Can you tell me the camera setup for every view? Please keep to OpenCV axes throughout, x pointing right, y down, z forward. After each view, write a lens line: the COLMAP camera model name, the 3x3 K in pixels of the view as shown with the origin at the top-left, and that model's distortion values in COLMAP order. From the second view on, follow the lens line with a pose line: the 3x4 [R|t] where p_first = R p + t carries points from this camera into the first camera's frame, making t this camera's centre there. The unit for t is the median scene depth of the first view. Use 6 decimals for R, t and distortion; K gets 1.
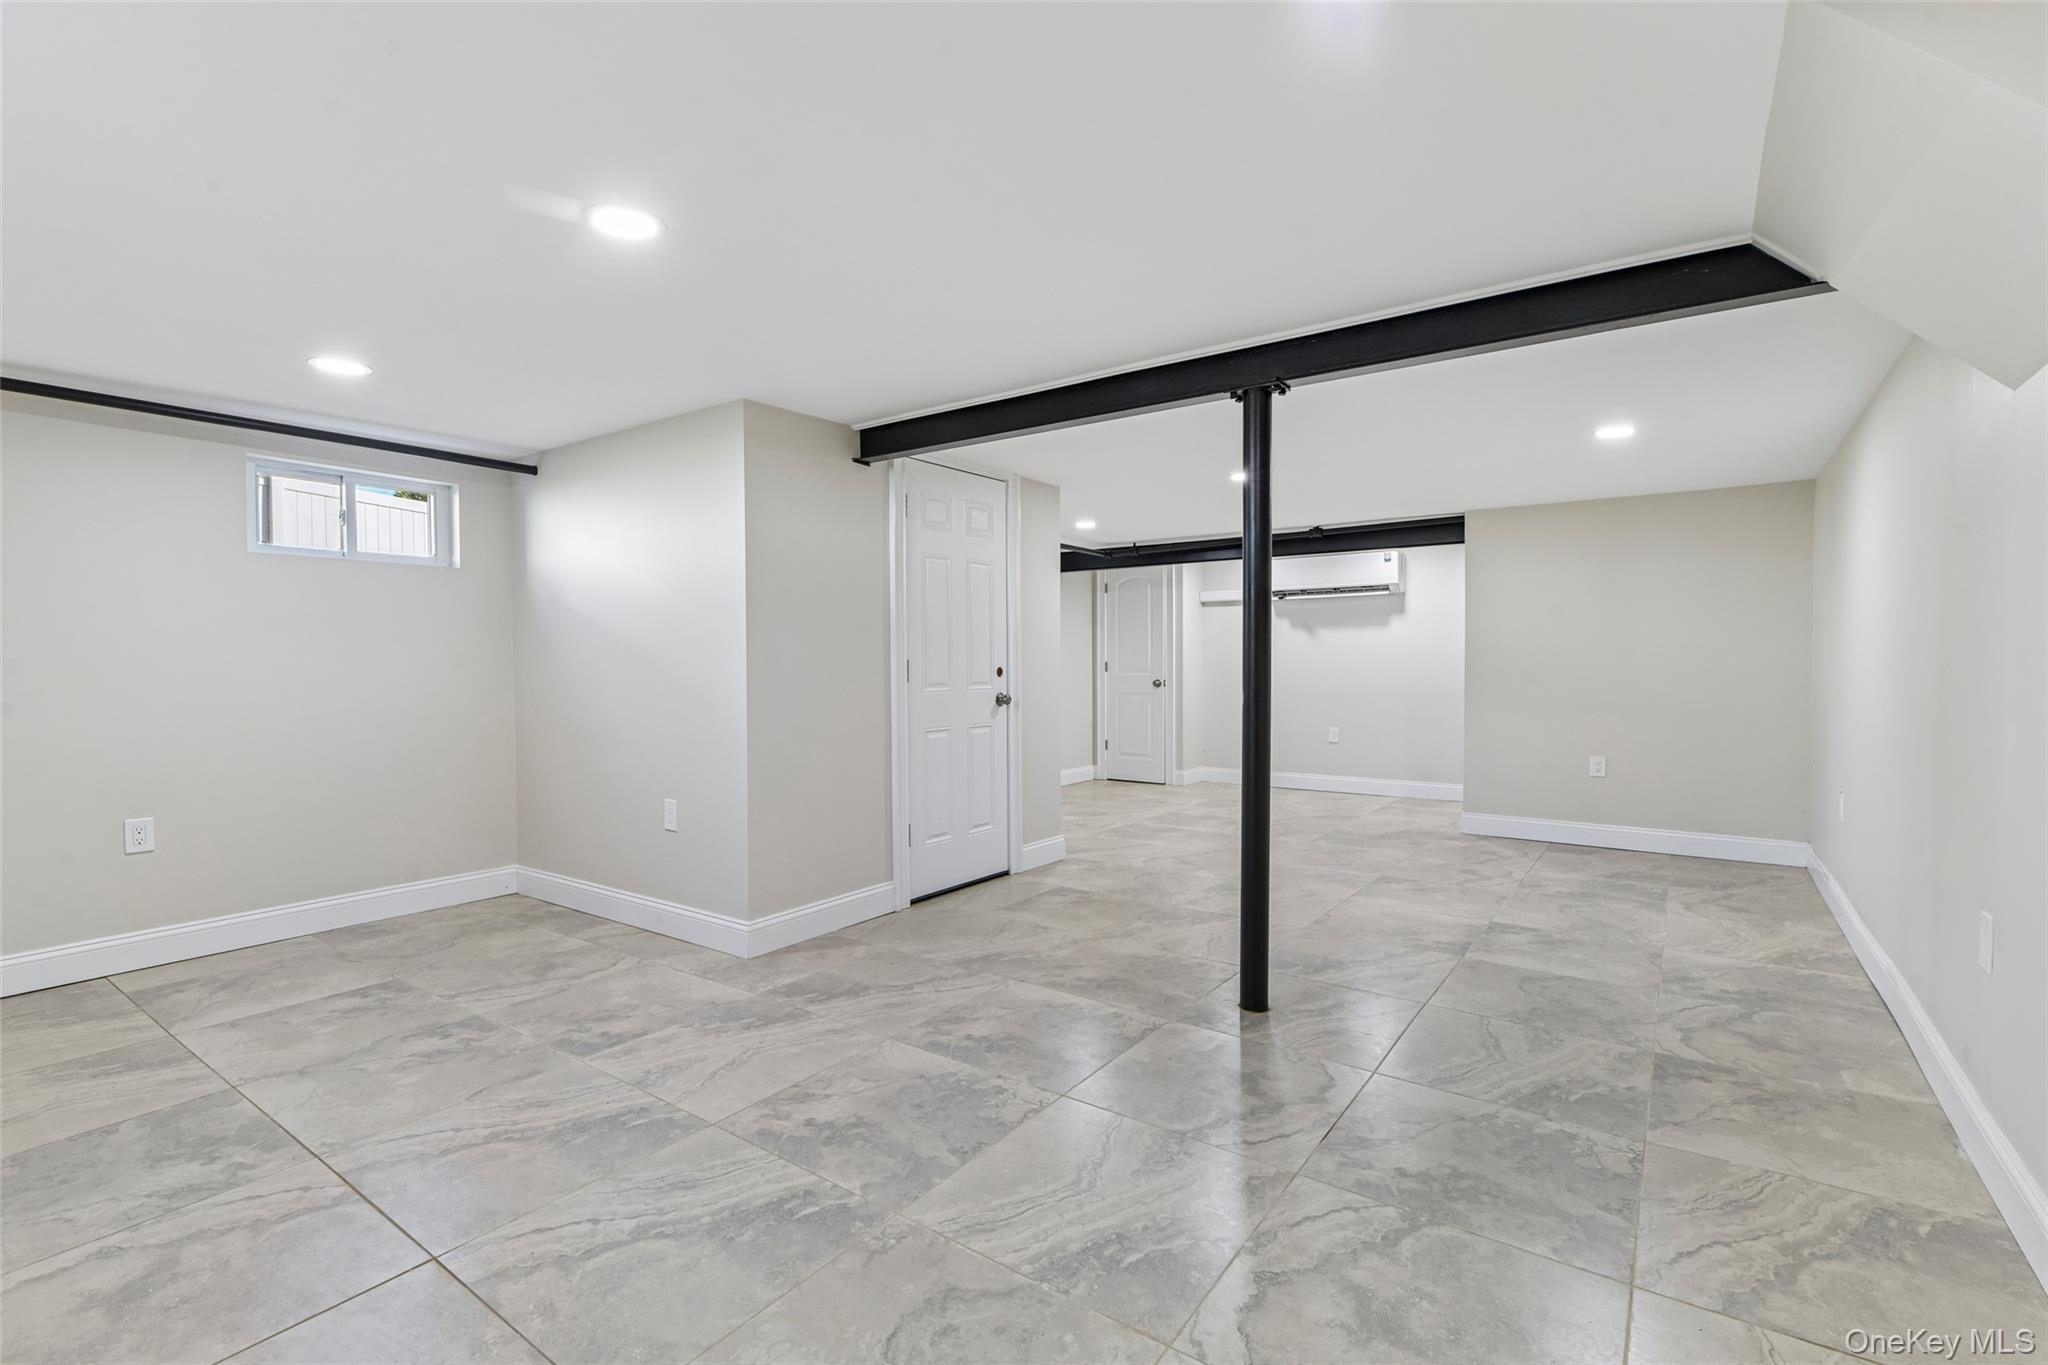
lens RADIAL K [[940.4, 0, 1027.8], [0, 940.4, 695.4], [0, 0, 1]] dist [0.000527, 0.000171]
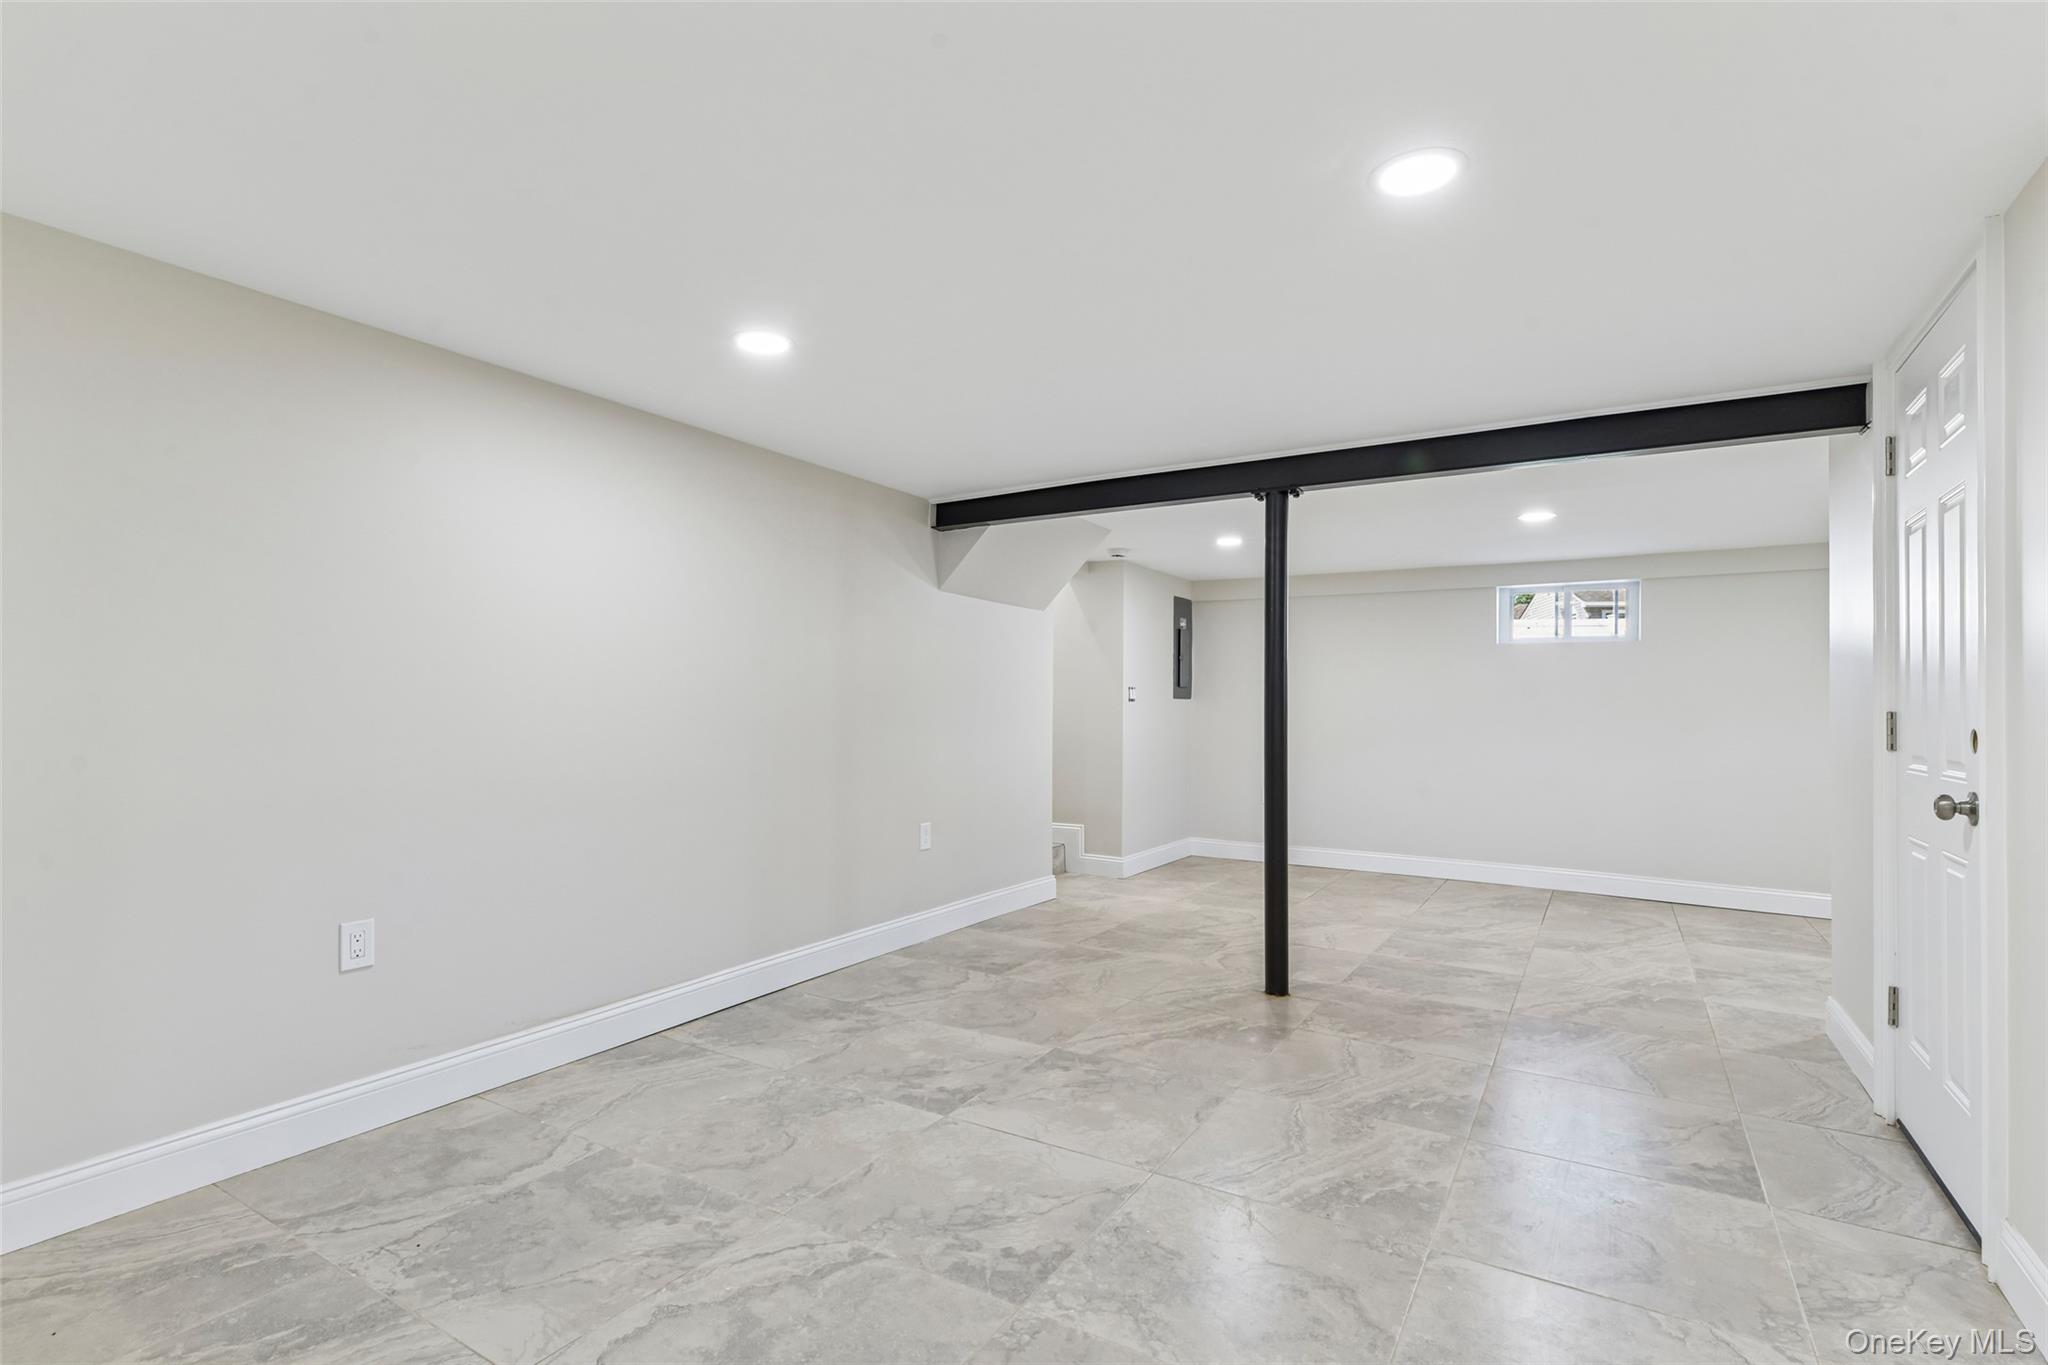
lens RADIAL K [[946.8, 0, 1027.0], [0, 946.8, 688.5], [0, 0, 1]] dist [0.000495, 0.000592]
pose [[-0.997636, -0.008631, -0.068181, 0.600938], [-0.009767, 0.999819, 0.016343, -0.071886], [0.068028, 0.016970, -0.997539, 2.028924]]
